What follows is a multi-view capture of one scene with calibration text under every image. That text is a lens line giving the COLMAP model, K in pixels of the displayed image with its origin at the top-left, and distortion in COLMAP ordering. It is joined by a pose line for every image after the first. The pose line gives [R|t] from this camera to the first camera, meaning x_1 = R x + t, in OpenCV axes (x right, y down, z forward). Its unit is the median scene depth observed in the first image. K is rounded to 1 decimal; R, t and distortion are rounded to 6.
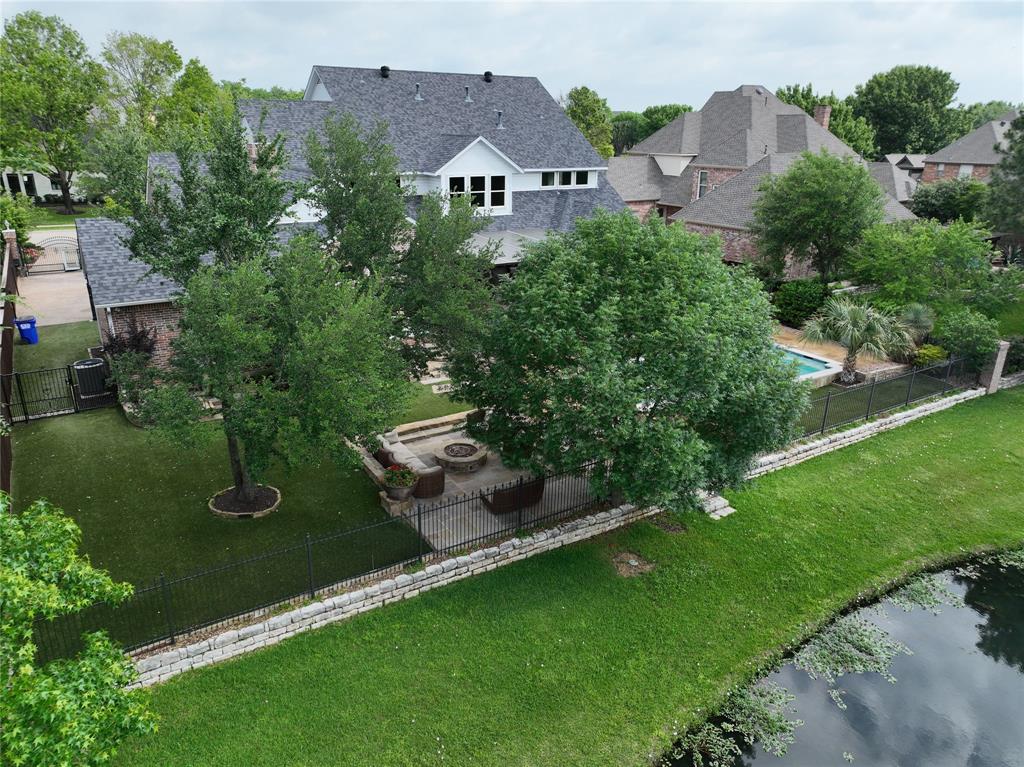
lens RADIAL K [[726.4, 0, 513.5], [0, 726.4, 387.8], [0, 0, 1]] dist [0.008381, 0.000050]
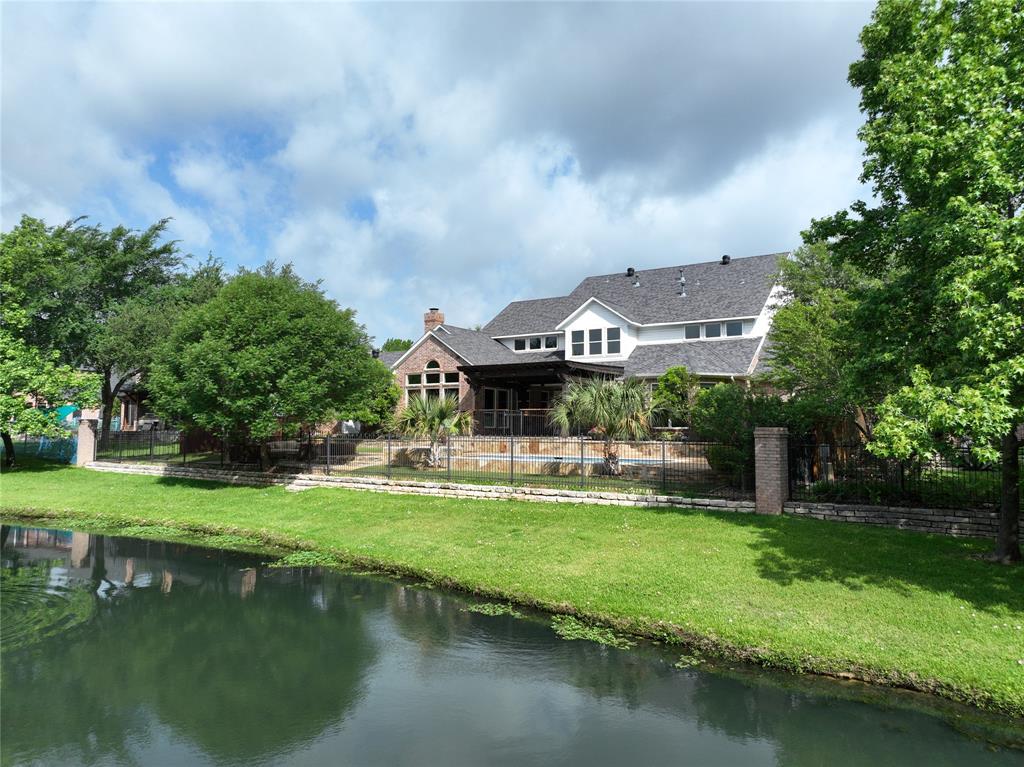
lens RADIAL K [[726.4, 0, 511.1], [0, 726.4, 380.6], [0, 0, 1]] dist [0.008381, 0.000050]
pose [[0.396212, -0.081631, -0.914523, 0.970006], [-0.318331, 0.922046, -0.220218, 0.090859], [0.861209, 0.378374, 0.339340, 0.508986]]
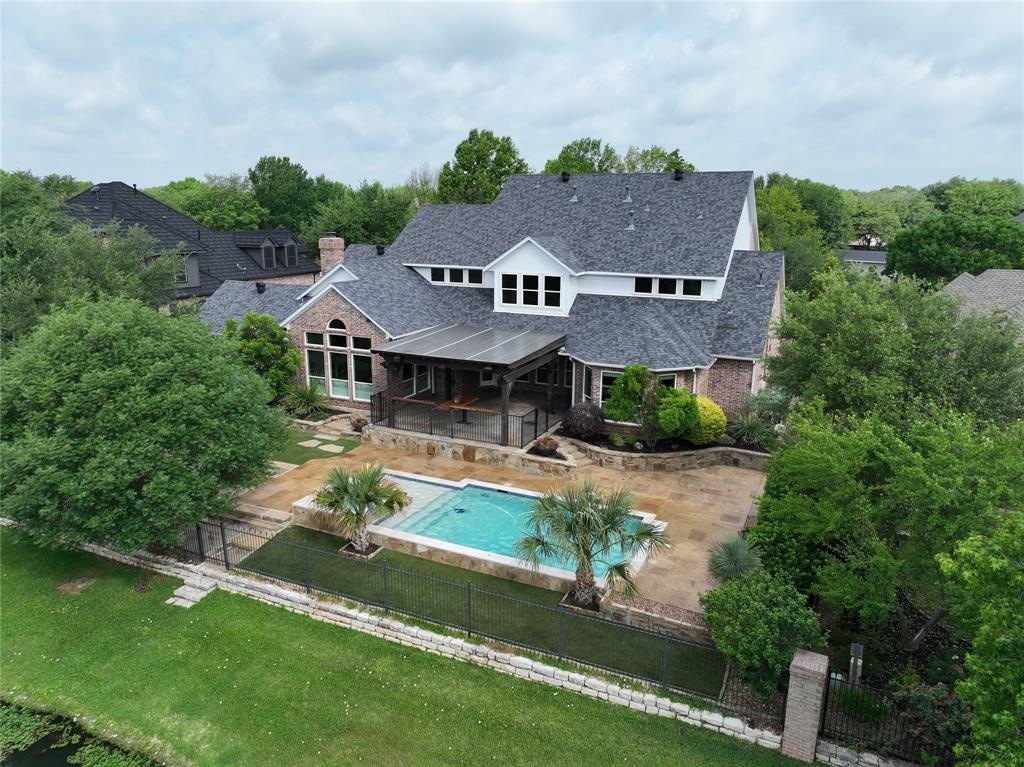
lens RADIAL K [[726.4, 0, 513.9], [0, 726.4, 384.1], [0, 0, 1]] dist [0.008381, 0.000050]
pose [[0.531182, 0.182593, -0.827349, 0.792726], [-0.290322, 0.956609, 0.024725, -0.164597], [0.795964, 0.227064, 0.561144, 0.451223]]
